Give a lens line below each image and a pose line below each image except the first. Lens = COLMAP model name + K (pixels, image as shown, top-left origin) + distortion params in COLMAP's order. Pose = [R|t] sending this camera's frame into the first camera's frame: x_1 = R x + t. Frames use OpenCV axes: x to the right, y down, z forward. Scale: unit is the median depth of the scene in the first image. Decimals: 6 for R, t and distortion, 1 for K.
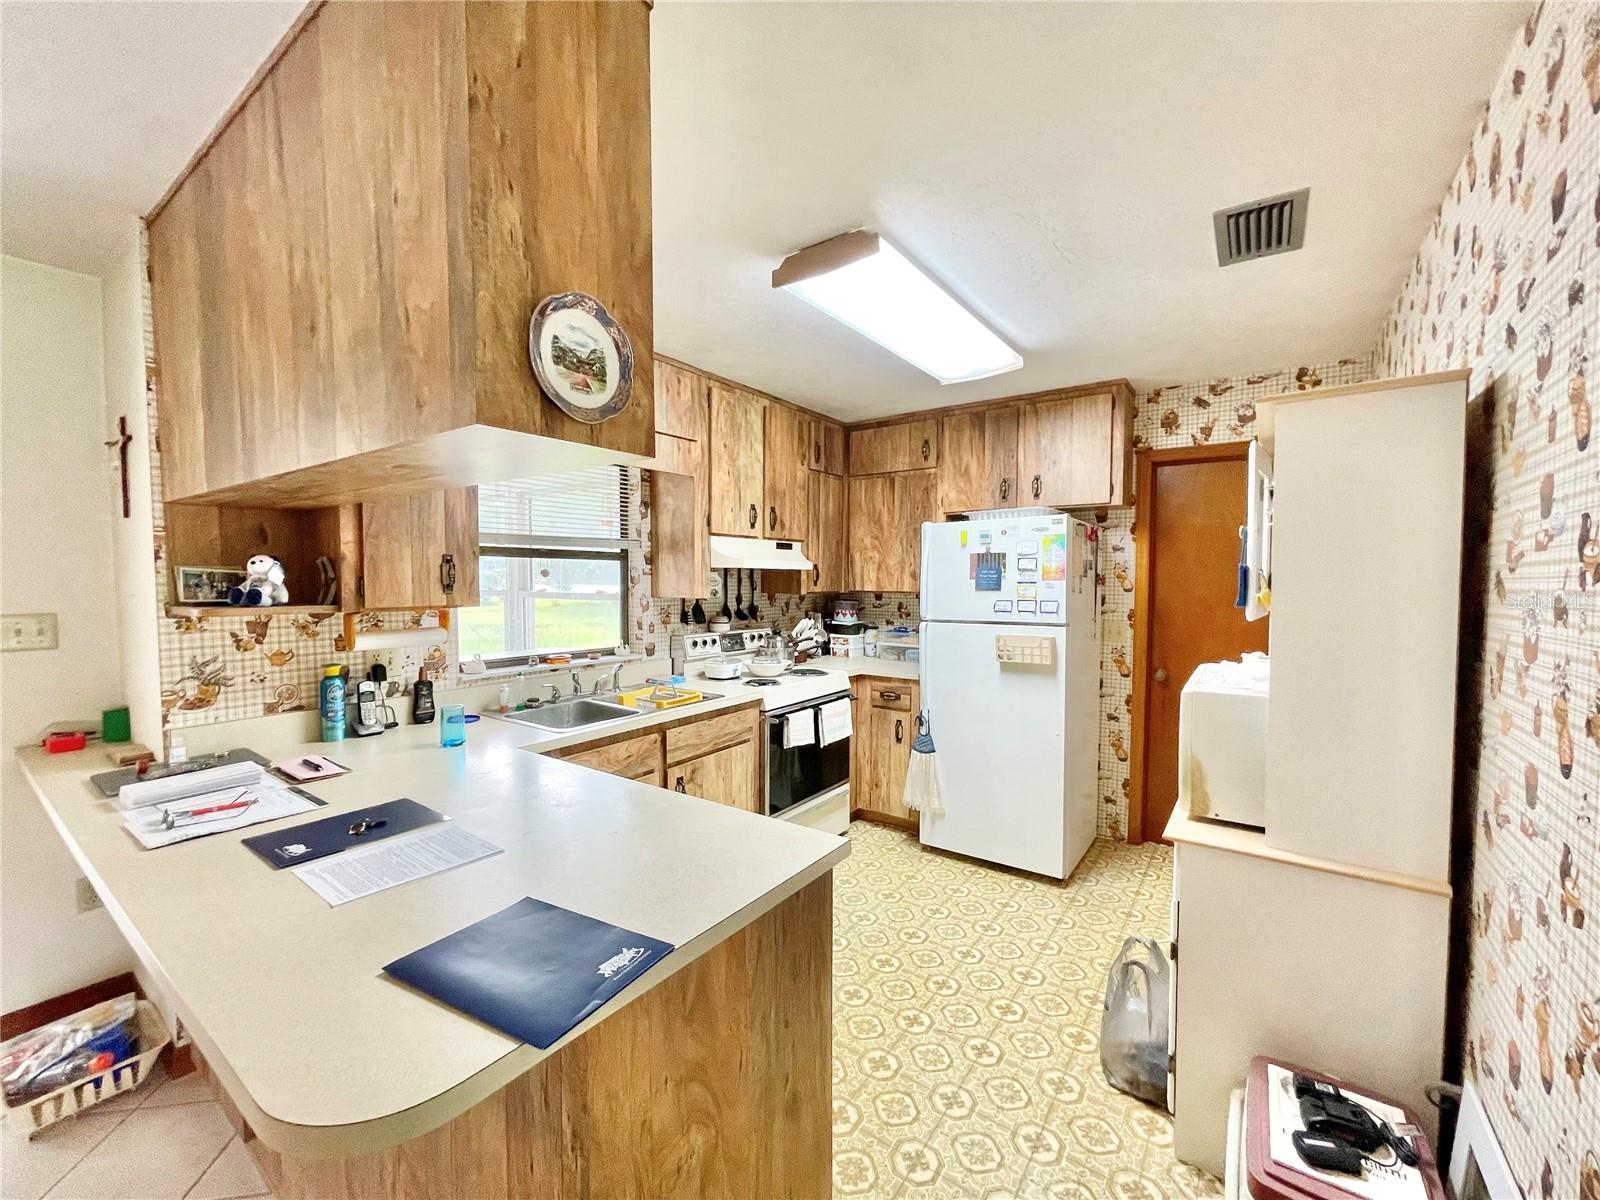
lens RADIAL K [[647.4, 0, 794.5], [0, 647.4, 605.5], [0, 0, 1]] dist [-0.003638, 0.002025]
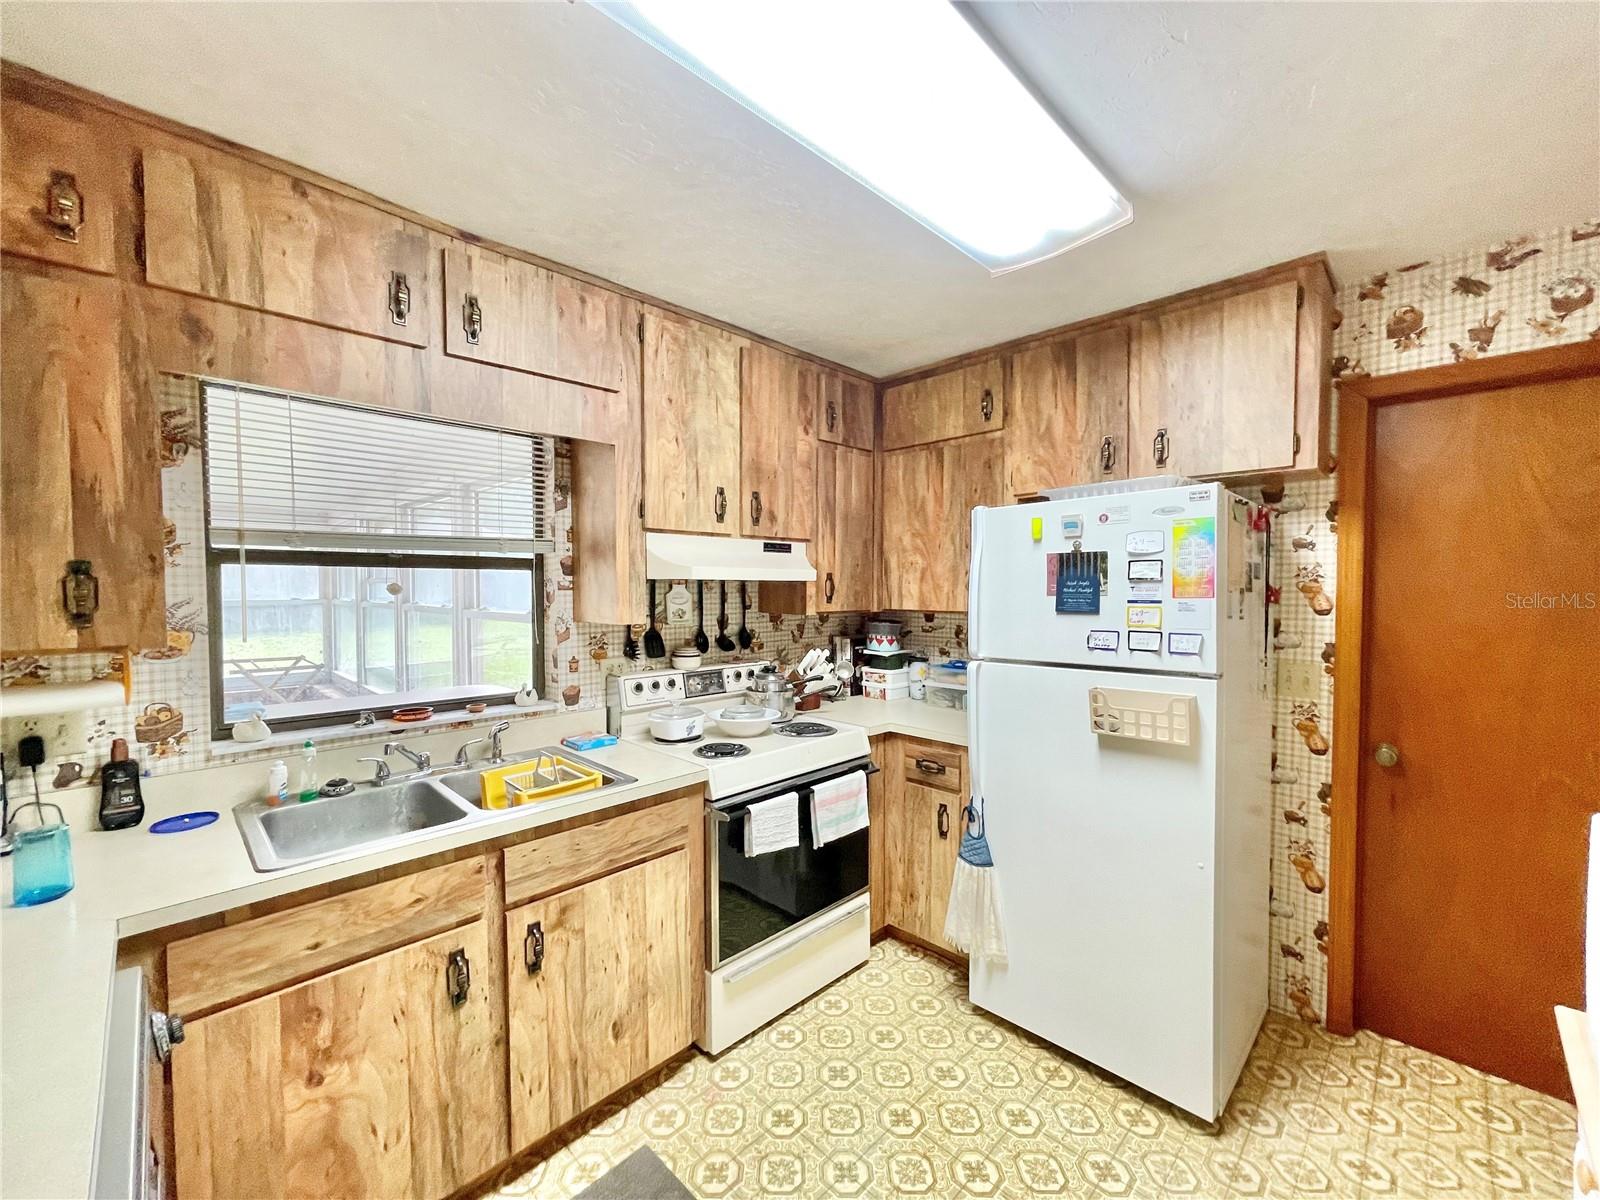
lens RADIAL K [[647.4, 0, 796.8], [0, 647.4, 605.7], [0, 0, 1]] dist [-0.003638, 0.002025]
pose [[0.987520, 0.000920, -0.157490, 0.130363], [-0.003264, 0.999888, -0.014627, -0.020761], [0.157459, 0.014958, 0.987412, 0.344041]]
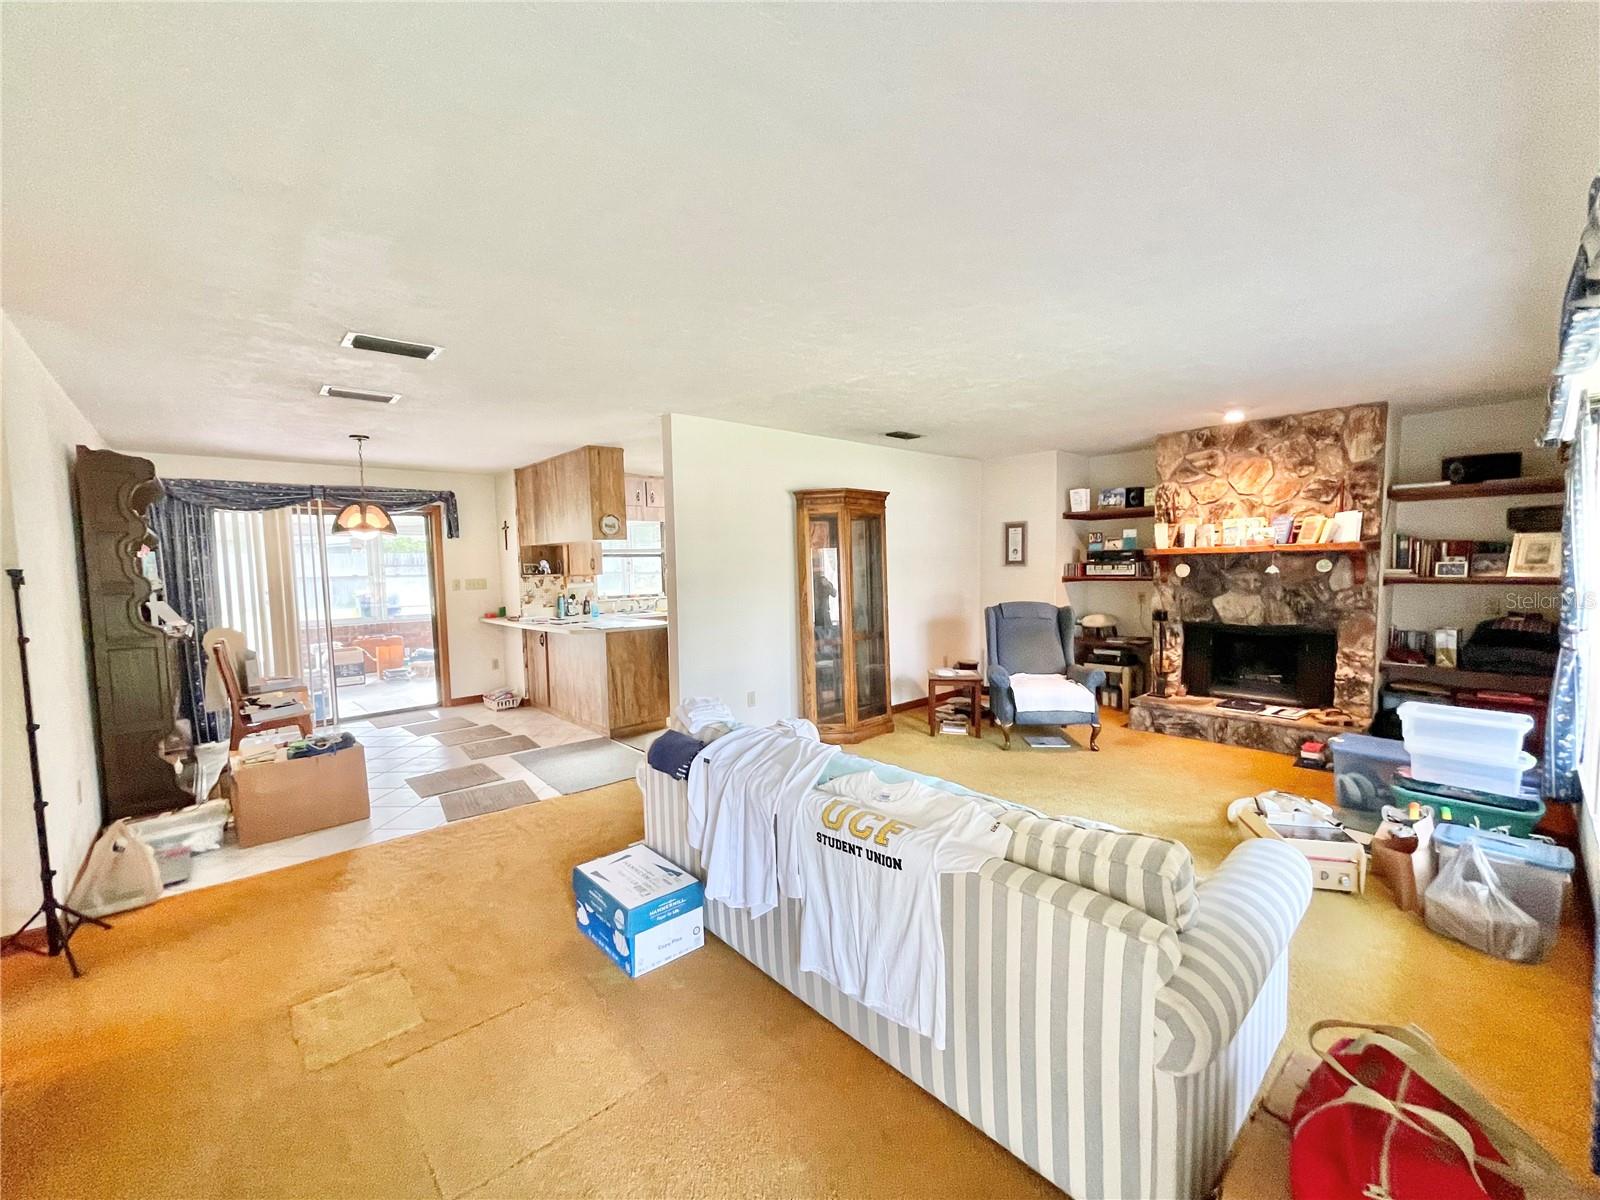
lens RADIAL K [[647.4, 0, 794.3], [0, 647.4, 603.2], [0, 0, 1]] dist [-0.003638, 0.002025]
pose [[0.977655, -0.010713, -0.209943, 0.709715], [0.015182, 0.999691, 0.019686, 0.061986], [0.209667, -0.022433, 0.977515, -1.231359]]
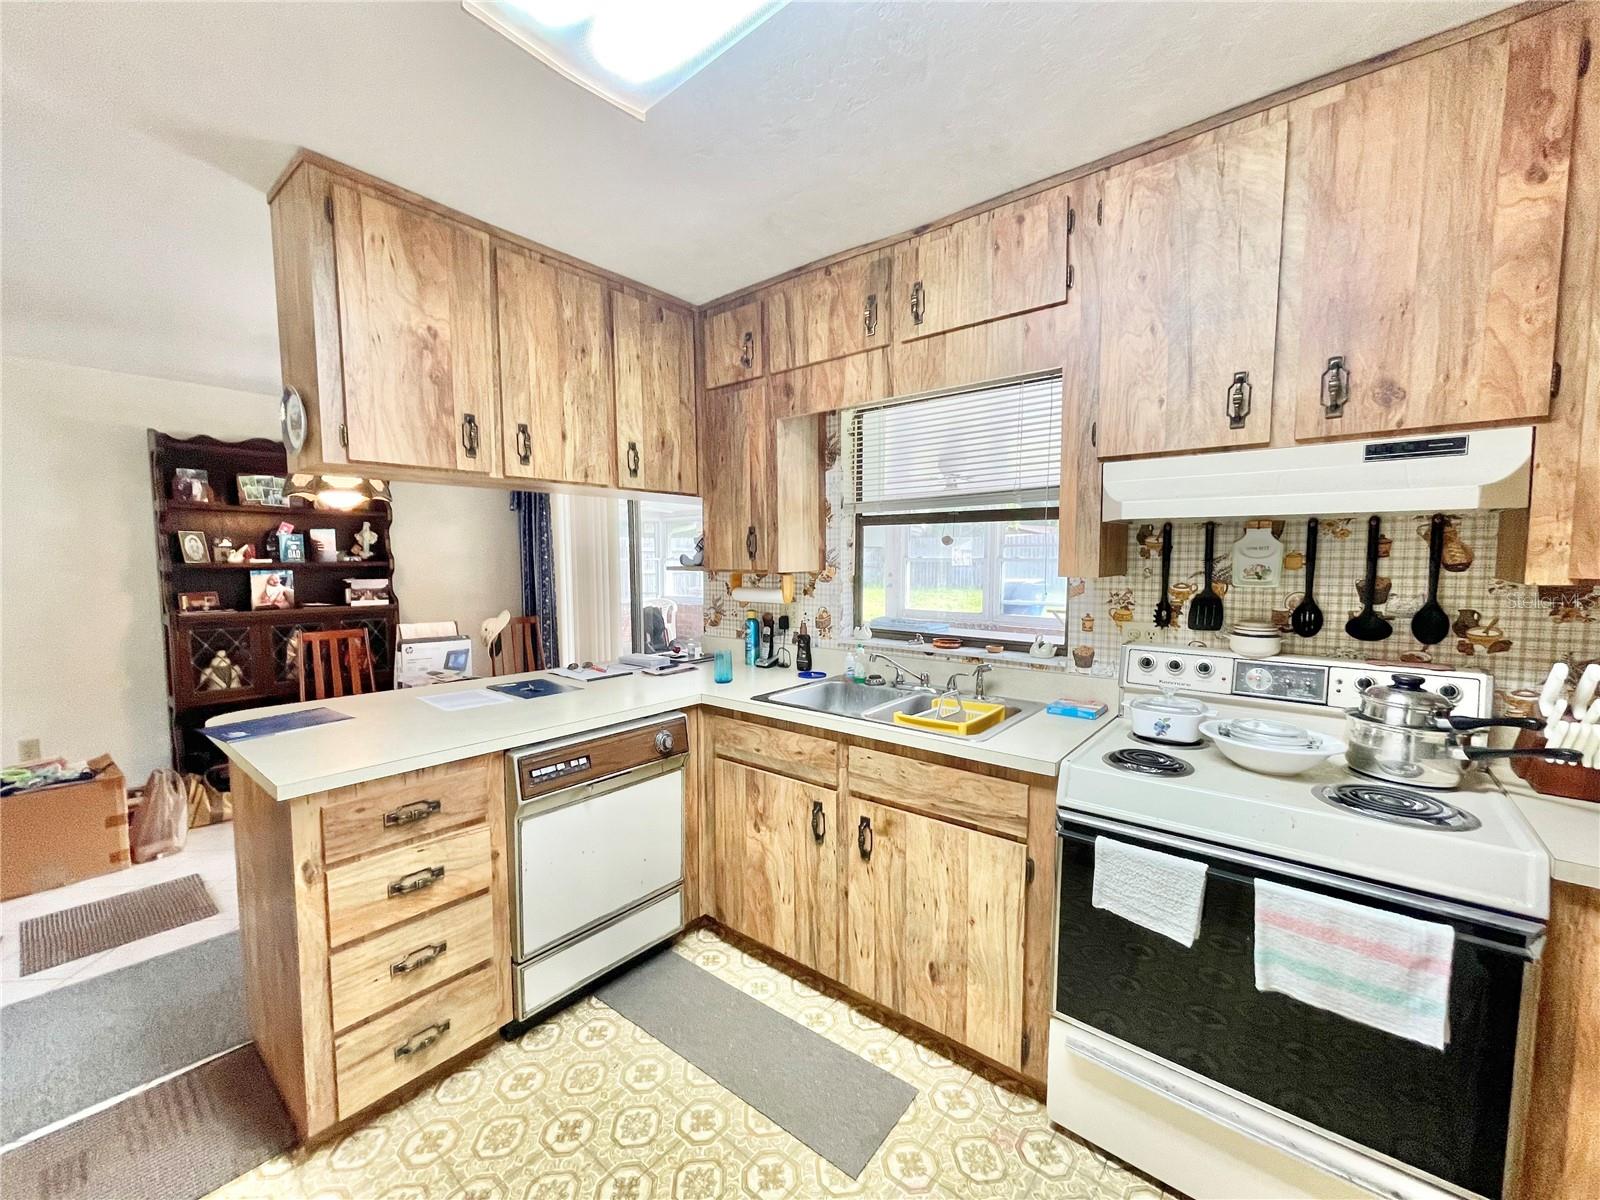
lens RADIAL K [[647.4, 0, 800.7], [0, 647.4, 607.5], [0, 0, 1]] dist [-0.003638, 0.002025]
pose [[-0.065156, 0.076334, -0.994951, 0.423344], [-0.043355, 0.995912, 0.079247, -0.018973], [0.996933, 0.048300, -0.061580, 0.763929]]
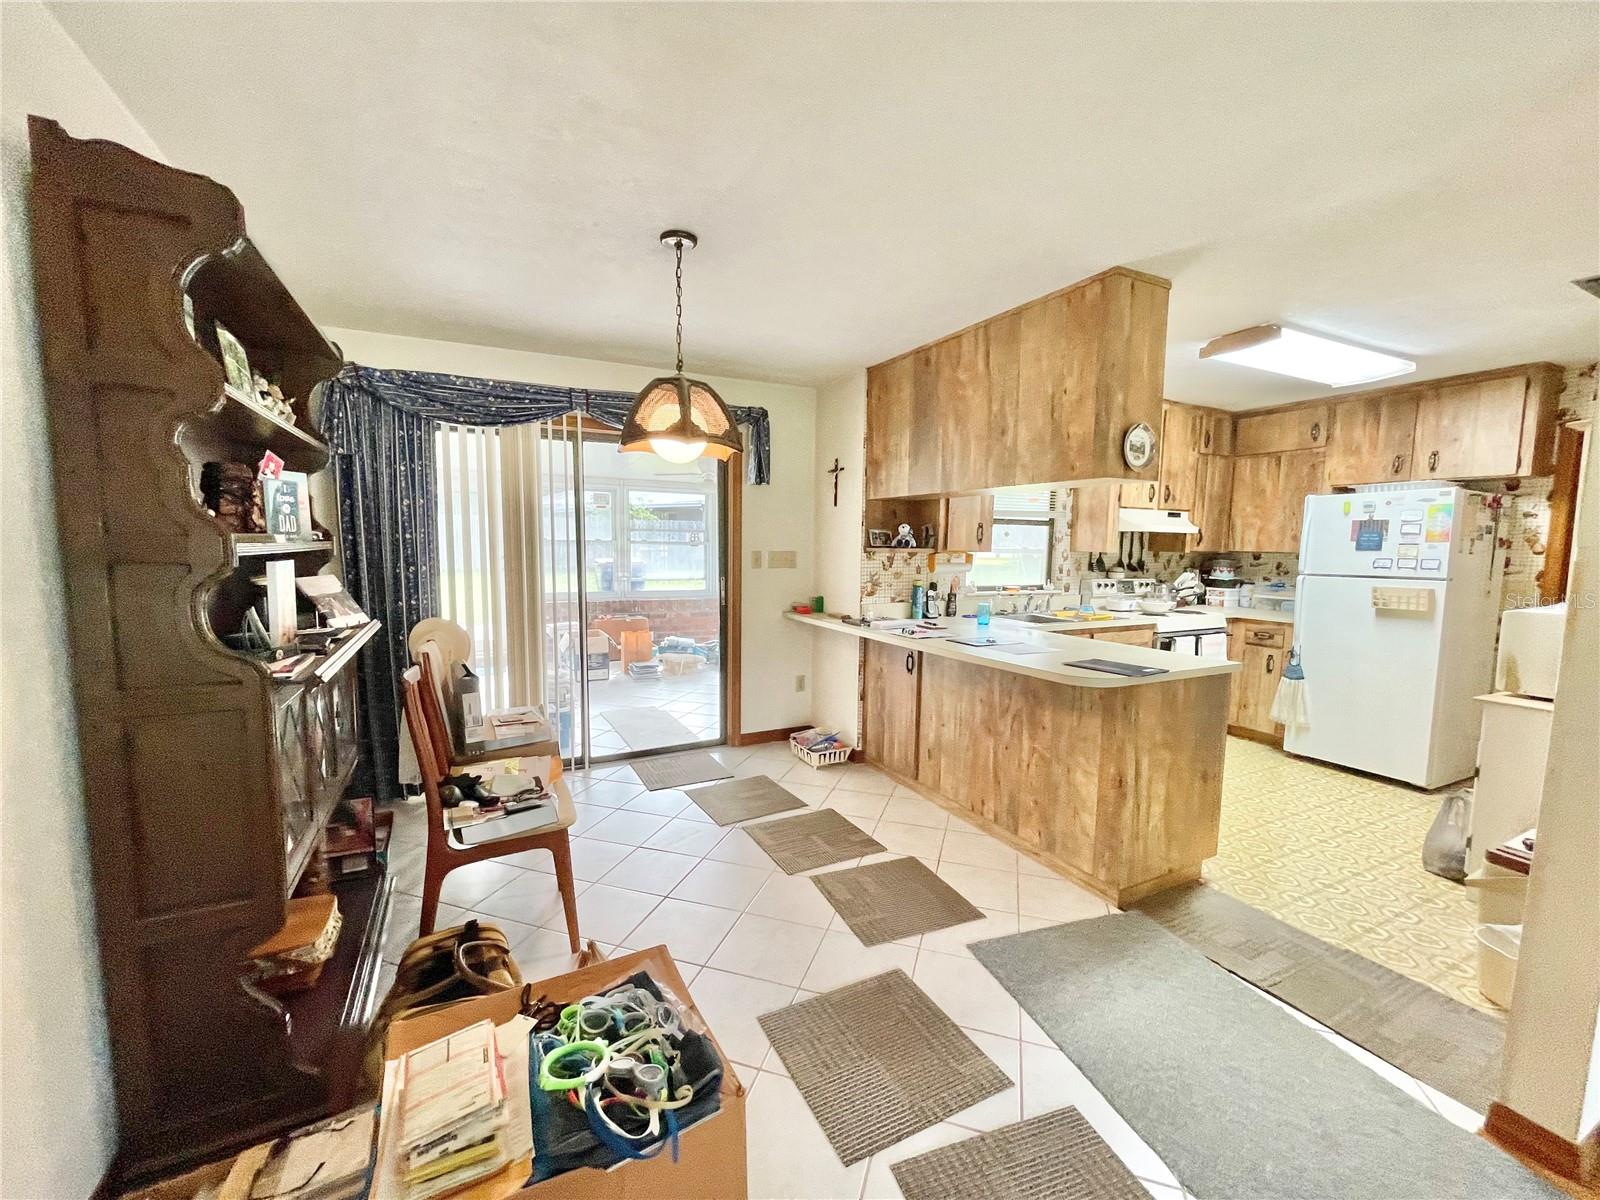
lens RADIAL K [[647.4, 0, 797.3], [0, 647.4, 606.2], [0, 0, 1]] dist [-0.003638, 0.002025]
pose [[0.888794, 0.055452, -0.454940, -0.097596], [-0.031661, 0.997711, 0.059756, 0.042154], [0.457212, -0.038707, 0.888515, -0.576253]]
